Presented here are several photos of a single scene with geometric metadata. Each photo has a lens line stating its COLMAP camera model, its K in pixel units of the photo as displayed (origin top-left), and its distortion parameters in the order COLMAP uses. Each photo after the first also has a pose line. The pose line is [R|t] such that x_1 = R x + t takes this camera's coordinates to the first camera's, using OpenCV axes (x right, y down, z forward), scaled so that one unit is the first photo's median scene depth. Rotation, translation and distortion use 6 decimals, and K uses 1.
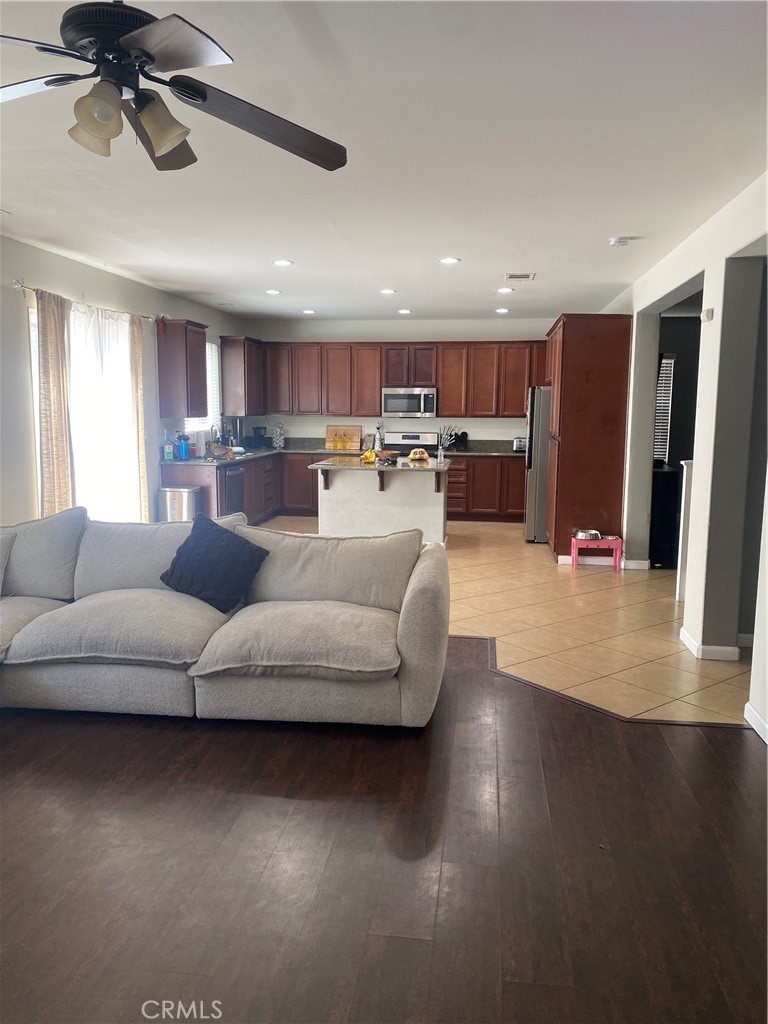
lens RADIAL K [[783.3, 0, 384.0], [0, 783.3, 512.0], [0, 0, 1]] dist [0.003214, -0.003431]
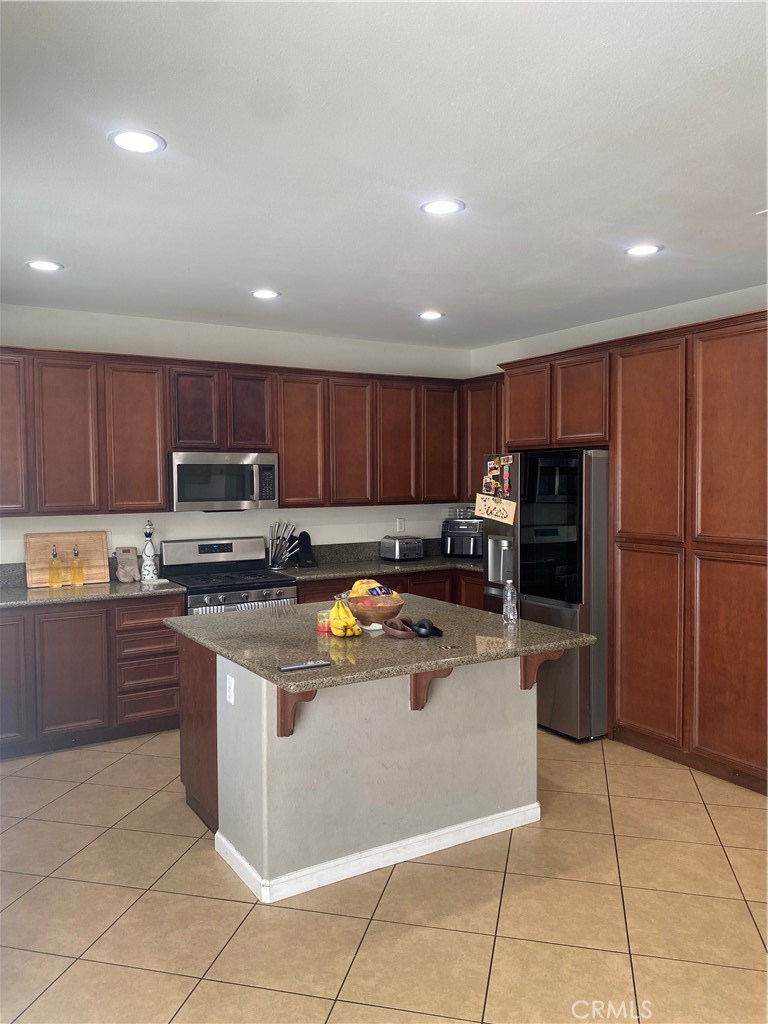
lens RADIAL K [[783.3, 0, 384.0], [0, 783.3, 512.0], [0, 0, 1]] dist [0.003214, -0.003431]
pose [[0.777568, -0.046678, 0.627064, -0.205993], [0.098768, 0.993928, -0.048487, -0.085931], [-0.620993, 0.099636, 0.777458, 0.547985]]
